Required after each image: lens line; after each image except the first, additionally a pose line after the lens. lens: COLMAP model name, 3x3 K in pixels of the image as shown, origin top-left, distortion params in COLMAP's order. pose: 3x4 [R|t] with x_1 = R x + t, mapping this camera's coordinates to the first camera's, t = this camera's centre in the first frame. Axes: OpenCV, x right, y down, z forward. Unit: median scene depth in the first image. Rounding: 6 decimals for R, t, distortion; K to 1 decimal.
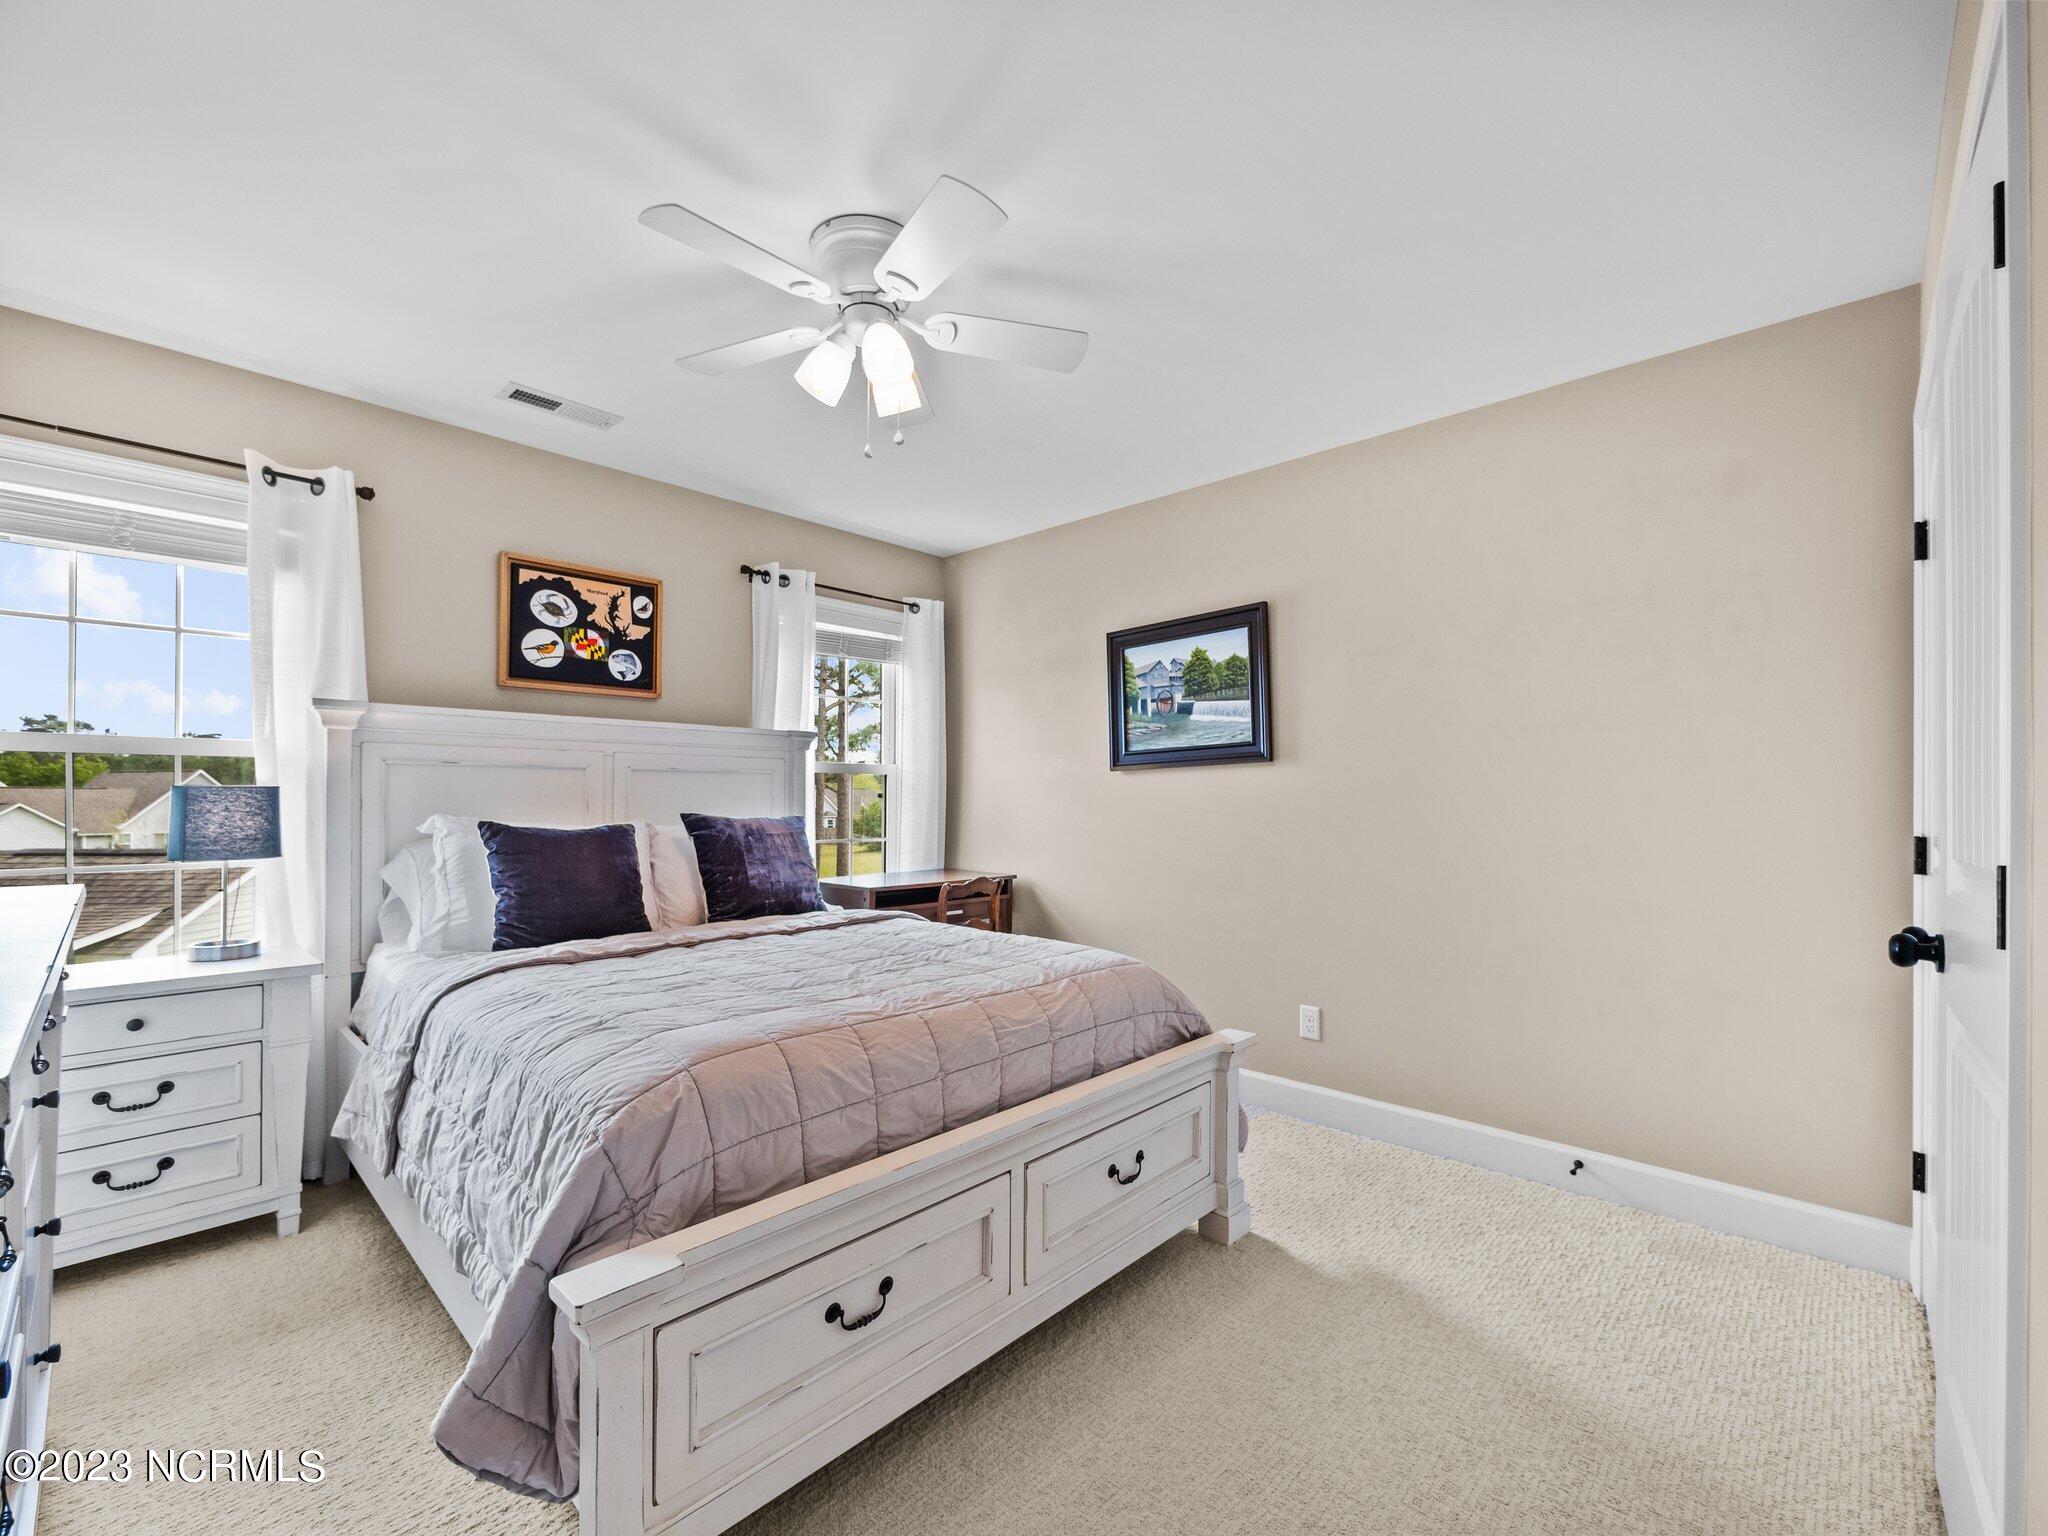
lens RADIAL K [[876.8, 0, 1025.1], [0, 876.8, 790.0], [0, 0, 1]] dist [-0.004756, 0.001660]
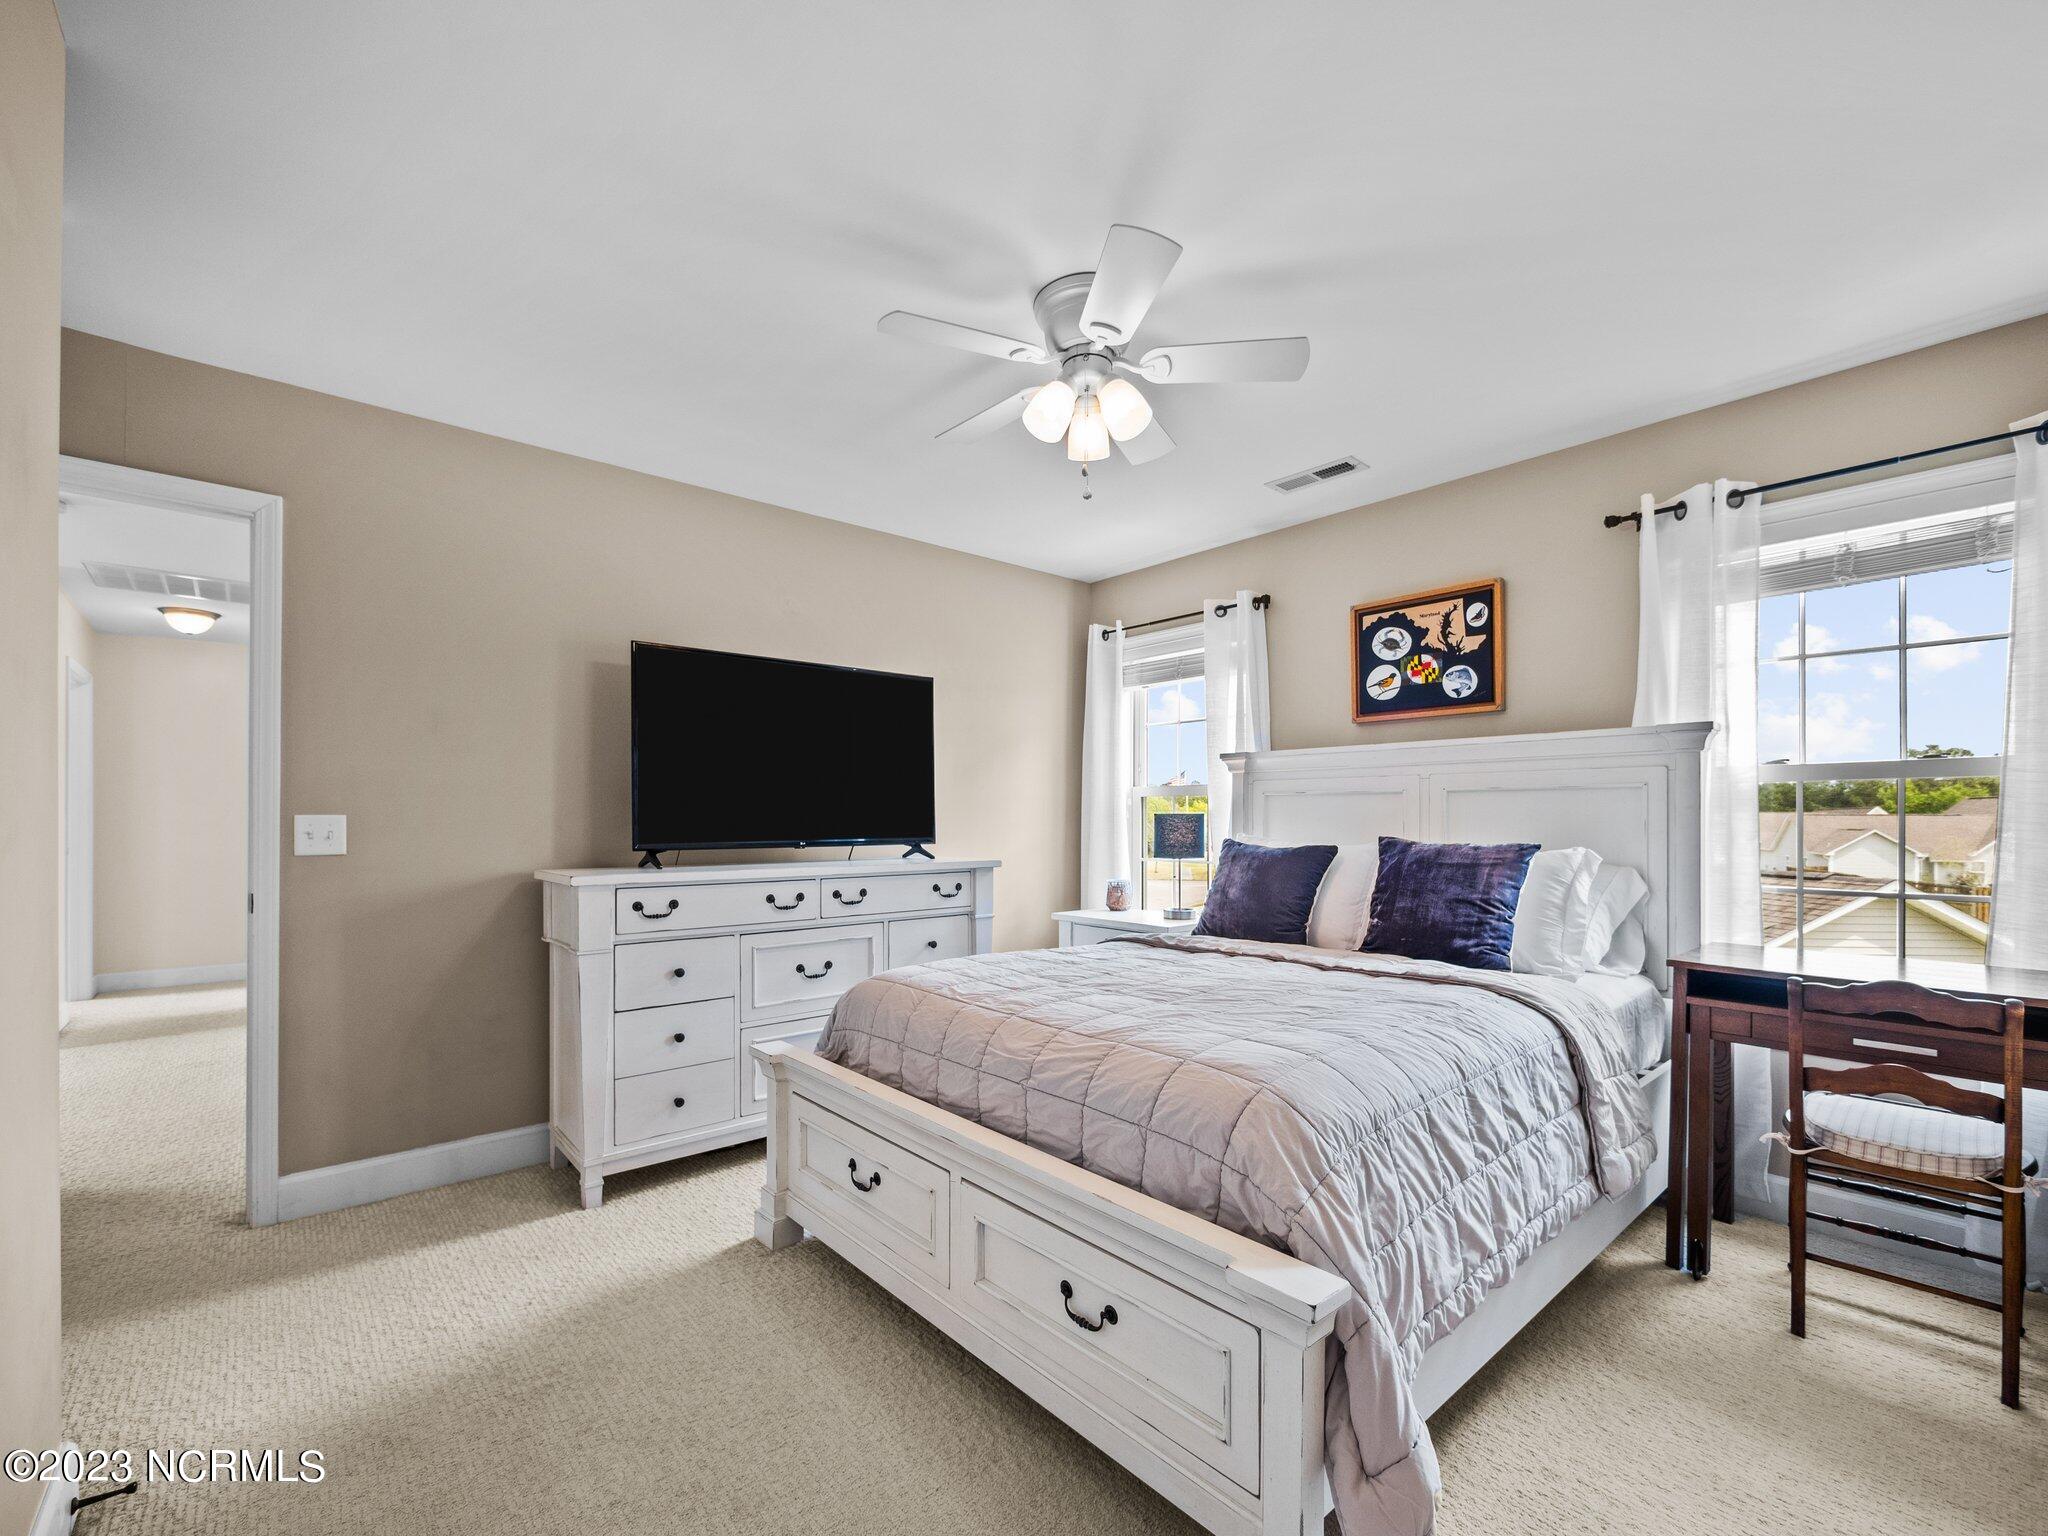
lens RADIAL K [[876.8, 0, 1024.8], [0, 876.8, 811.9], [0, 0, 1]] dist [-0.004756, 0.001660]
pose [[-0.101059, -0.012515, -0.994802, 0.553855], [0.006944, 0.999888, -0.013285, 0.008784], [0.994856, -0.008250, -0.100961, 0.647028]]
